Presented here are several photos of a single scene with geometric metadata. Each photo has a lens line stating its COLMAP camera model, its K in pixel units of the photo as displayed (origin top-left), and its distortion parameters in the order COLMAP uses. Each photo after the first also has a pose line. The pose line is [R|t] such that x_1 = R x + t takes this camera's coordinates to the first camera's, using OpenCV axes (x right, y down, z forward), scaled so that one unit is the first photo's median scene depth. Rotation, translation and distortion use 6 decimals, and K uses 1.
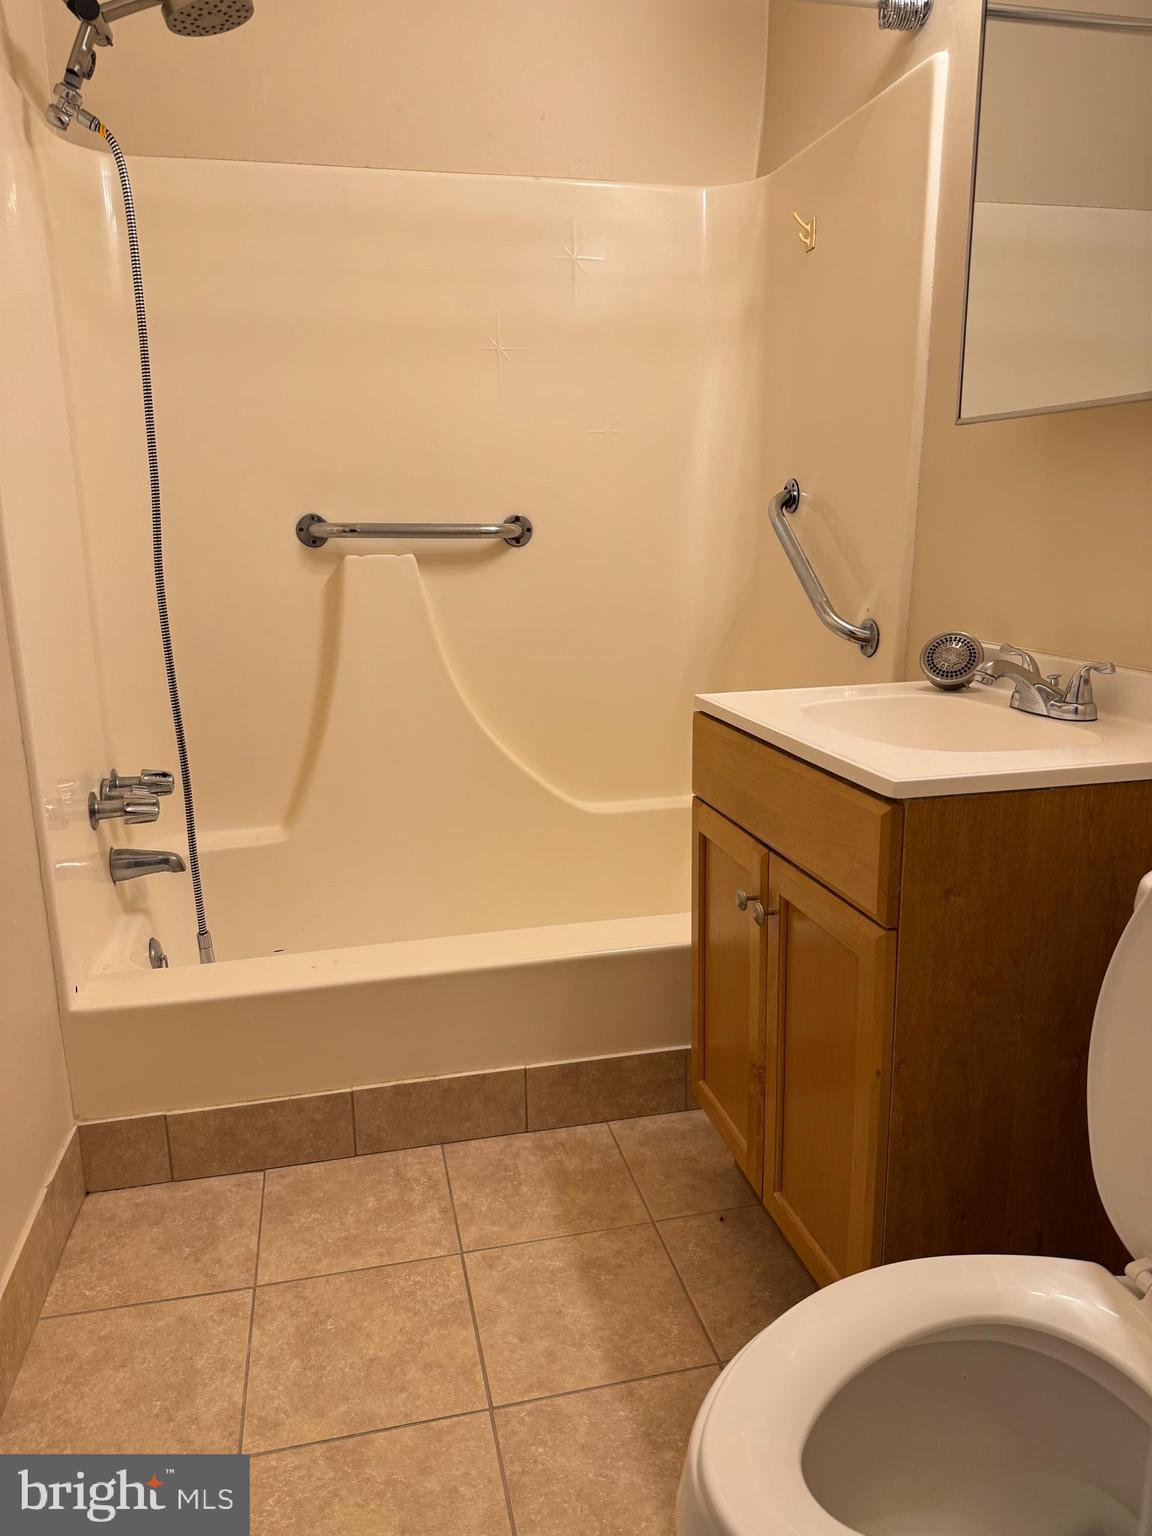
lens RADIAL K [[1070.7, 0, 572.2], [0, 1070.7, 770.0], [0, 0, 1]] dist [0.033048, -0.039654]
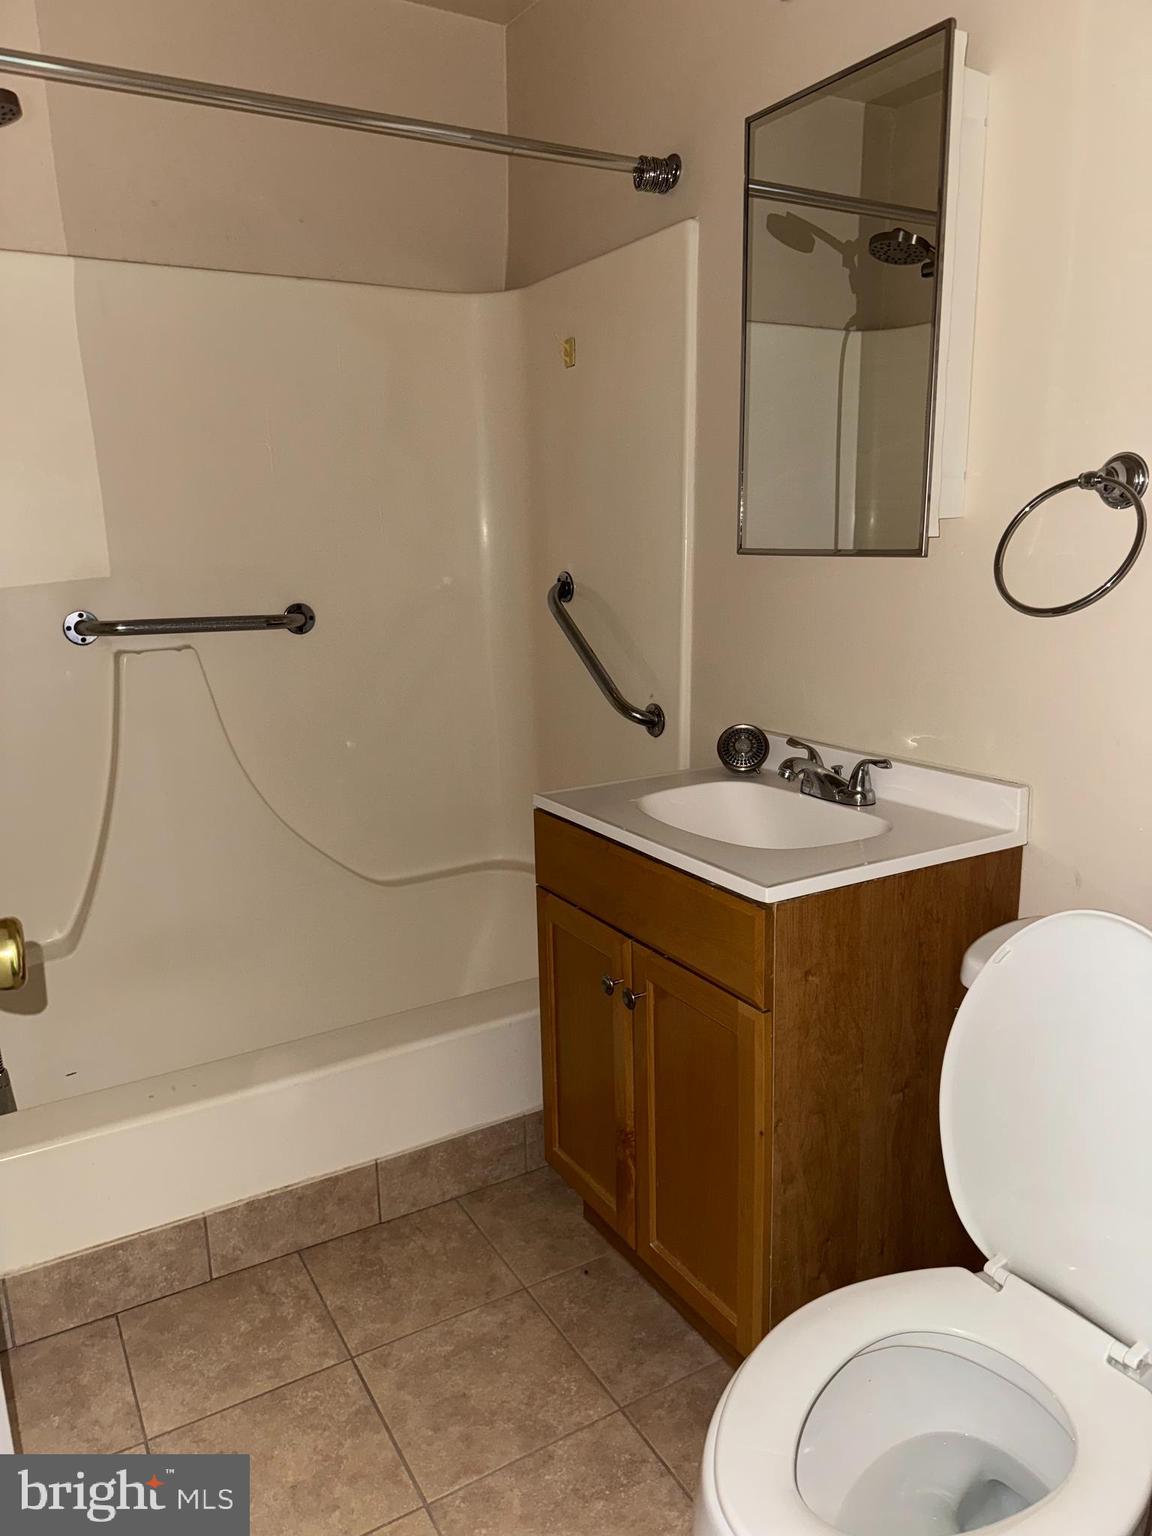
lens RADIAL K [[1070.7, 0, 575.8], [0, 1070.7, 770.9], [0, 0, 1]] dist [0.033048, -0.039654]
pose [[0.954526, -0.063774, 0.291228, -0.162417], [0.068845, 0.997601, -0.007186, -0.085313], [-0.290071, 0.026909, 0.956627, -0.055087]]
